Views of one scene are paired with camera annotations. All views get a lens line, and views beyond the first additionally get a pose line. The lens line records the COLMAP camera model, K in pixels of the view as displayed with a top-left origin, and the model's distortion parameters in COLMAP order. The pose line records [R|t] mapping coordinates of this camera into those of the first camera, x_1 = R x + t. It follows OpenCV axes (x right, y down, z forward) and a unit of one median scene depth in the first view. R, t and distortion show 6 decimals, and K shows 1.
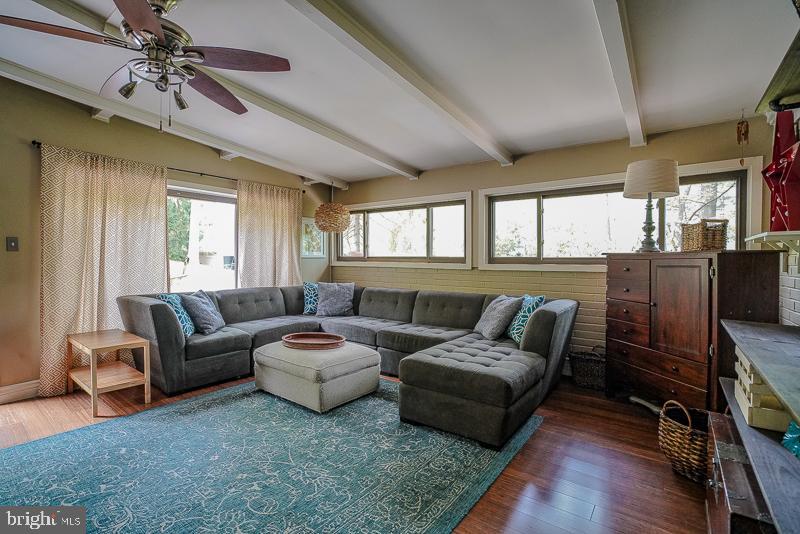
lens RADIAL K [[373.3, 0, 398.8], [0, 373.3, 264.0], [0, 0, 1]] dist [-0.037766, 0.007636]
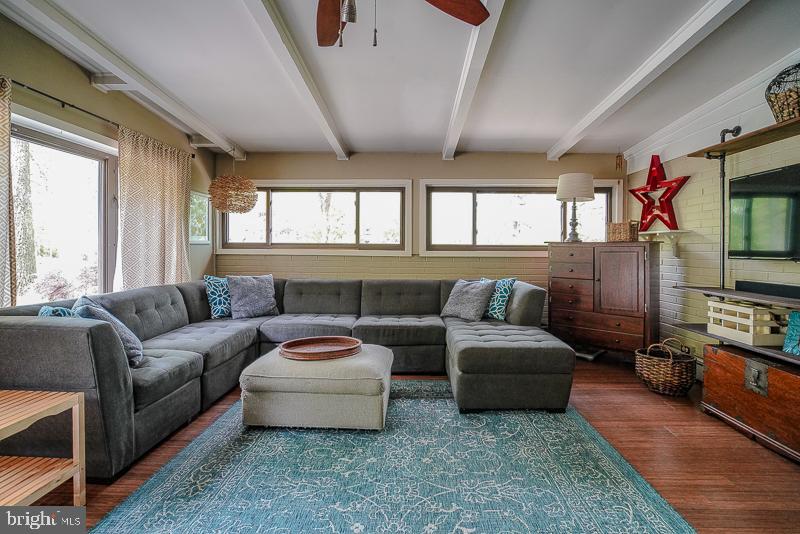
lens RADIAL K [[373.3, 0, 397.5], [0, 373.3, 248.9], [0, 0, 1]] dist [-0.037766, 0.007636]
pose [[0.809173, -0.002766, 0.587564, -0.441475], [0.005986, 0.999976, -0.003536, -0.002283], [-0.587540, 0.006378, 0.809170, 0.197154]]
